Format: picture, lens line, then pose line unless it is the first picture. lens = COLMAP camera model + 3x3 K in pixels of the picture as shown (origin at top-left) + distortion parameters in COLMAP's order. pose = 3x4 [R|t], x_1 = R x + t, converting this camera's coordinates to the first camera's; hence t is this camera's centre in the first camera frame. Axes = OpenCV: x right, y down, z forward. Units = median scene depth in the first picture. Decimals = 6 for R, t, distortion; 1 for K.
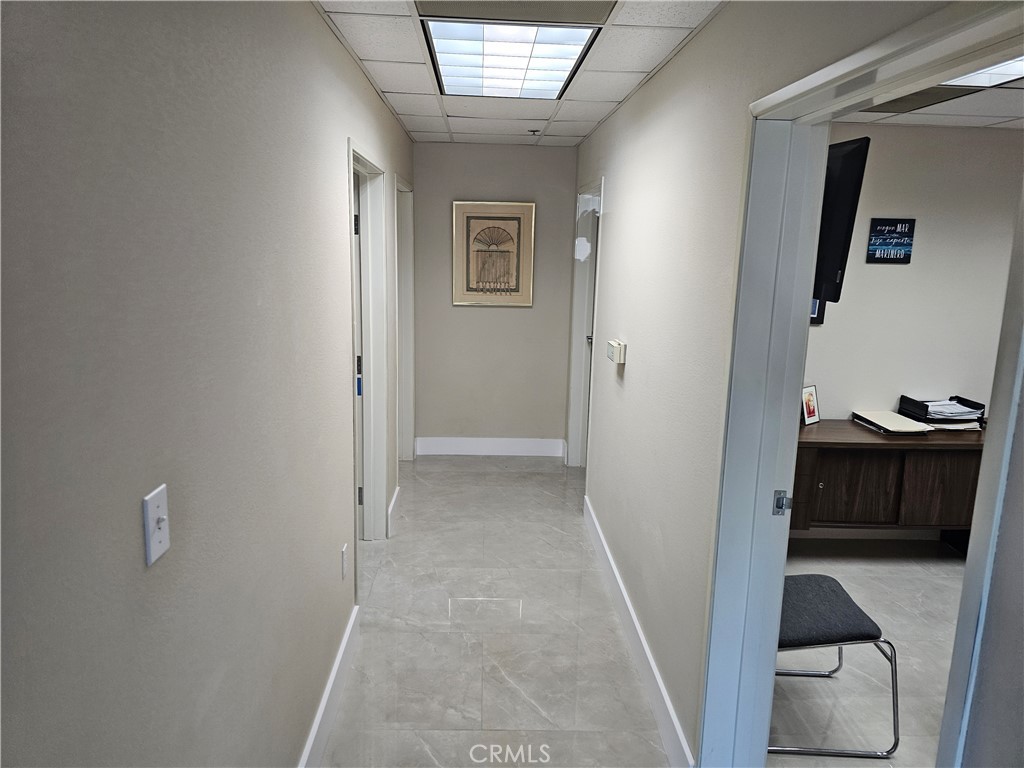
lens RADIAL K [[693.9, 0, 507.4], [0, 693.9, 376.4], [0, 0, 1]] dist [0.061538, -0.052737]
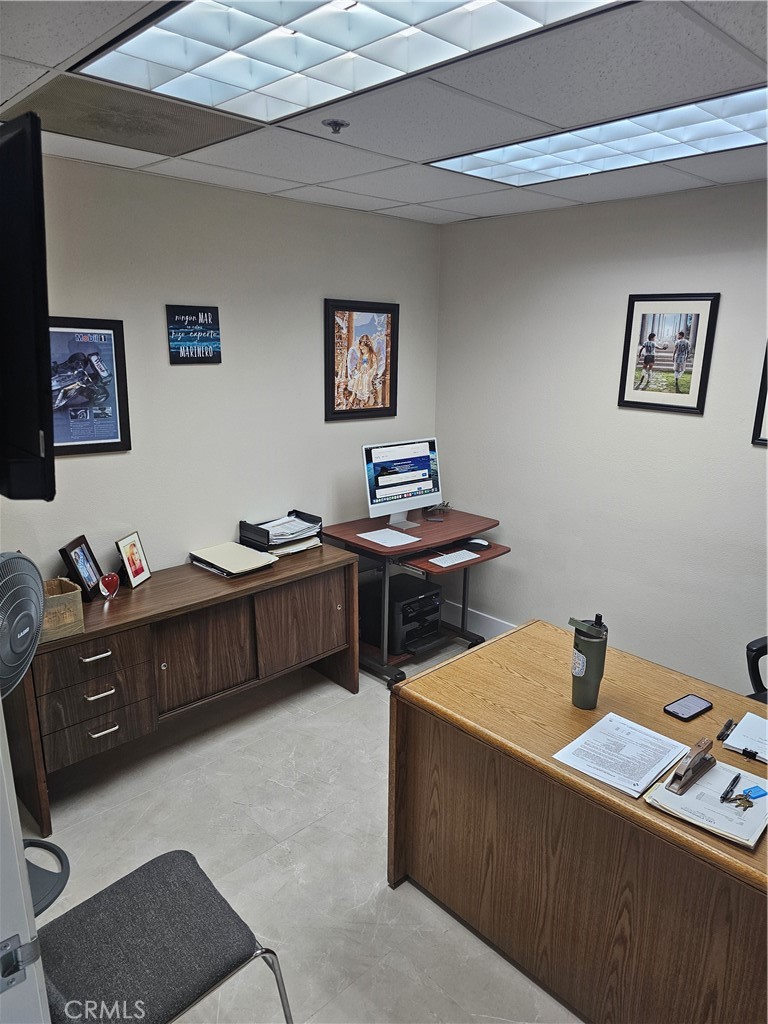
lens RADIAL K [[693.9, 0, 383.1], [0, 693.9, 518.2], [0, 0, 1]] dist [0.061538, -0.052737]
pose [[0.755913, -0.187543, 0.627235, 0.177378], [0.131885, 0.982071, 0.134698, -0.069438], [-0.641250, -0.019097, 0.767094, 0.265366]]
